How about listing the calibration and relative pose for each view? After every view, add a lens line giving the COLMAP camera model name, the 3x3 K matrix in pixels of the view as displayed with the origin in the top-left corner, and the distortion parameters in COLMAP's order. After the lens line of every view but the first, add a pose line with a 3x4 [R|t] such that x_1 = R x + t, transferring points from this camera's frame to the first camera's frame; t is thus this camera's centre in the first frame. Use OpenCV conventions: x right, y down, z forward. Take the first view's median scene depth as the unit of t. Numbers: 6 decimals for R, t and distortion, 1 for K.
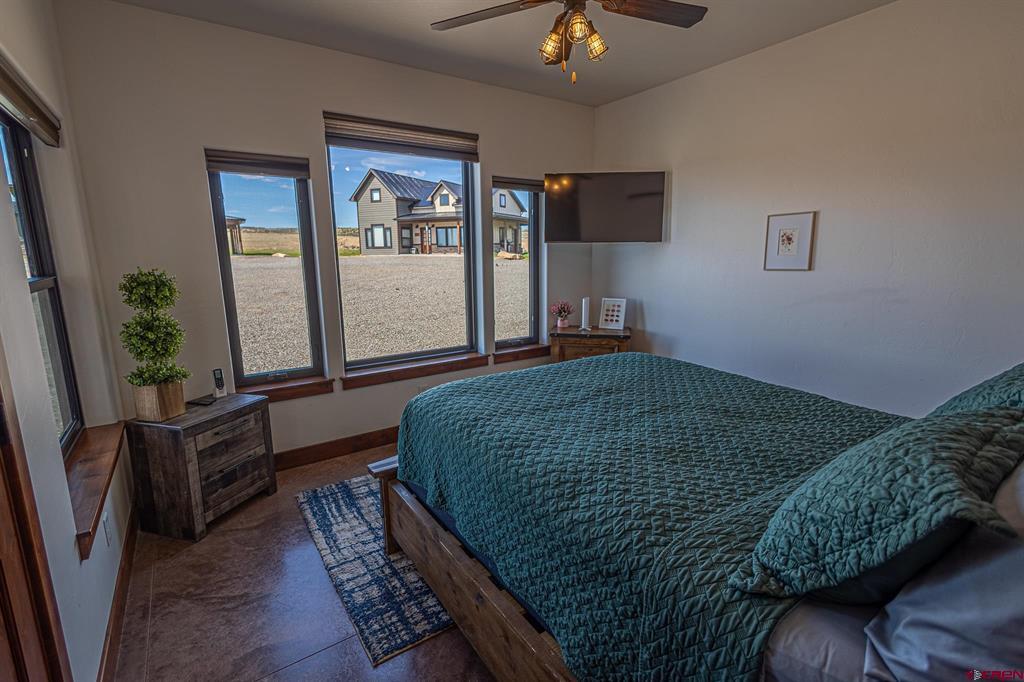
lens RADIAL K [[474.8, 0, 513.0], [0, 474.8, 339.3], [0, 0, 1]] dist [0.021388, -0.007906]
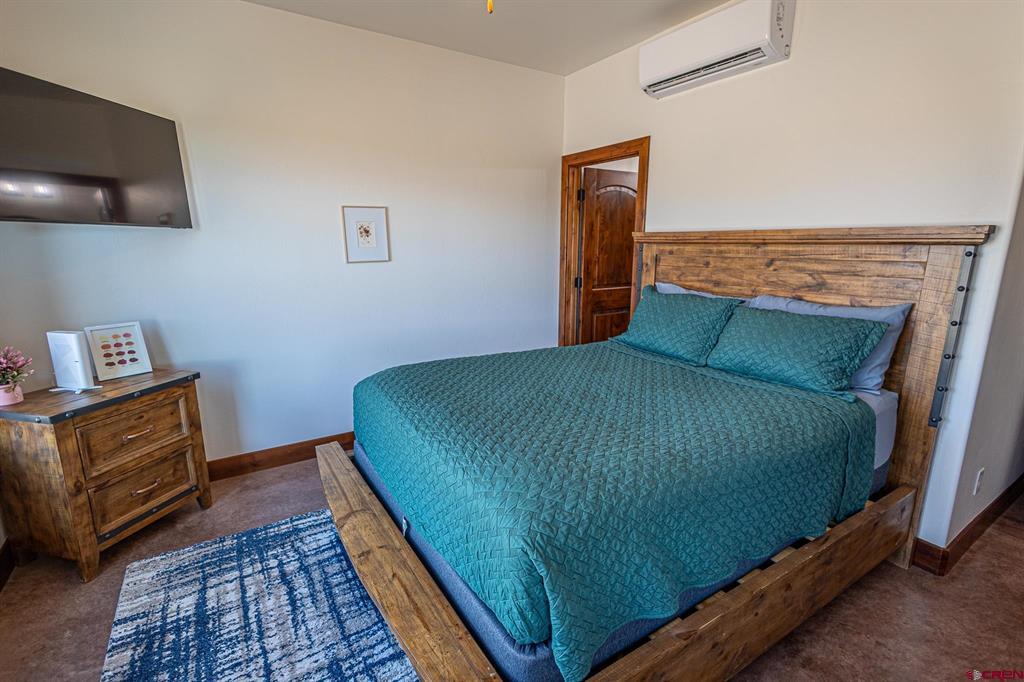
lens RADIAL K [[474.8, 0, 511.5], [0, 474.8, 344.5], [0, 0, 1]] dist [0.021388, -0.007906]
pose [[0.041070, -0.201544, 0.978618, -0.442494], [0.184674, 0.964100, 0.190804, -0.109220], [-0.981941, 0.172889, 0.076816, 0.632861]]
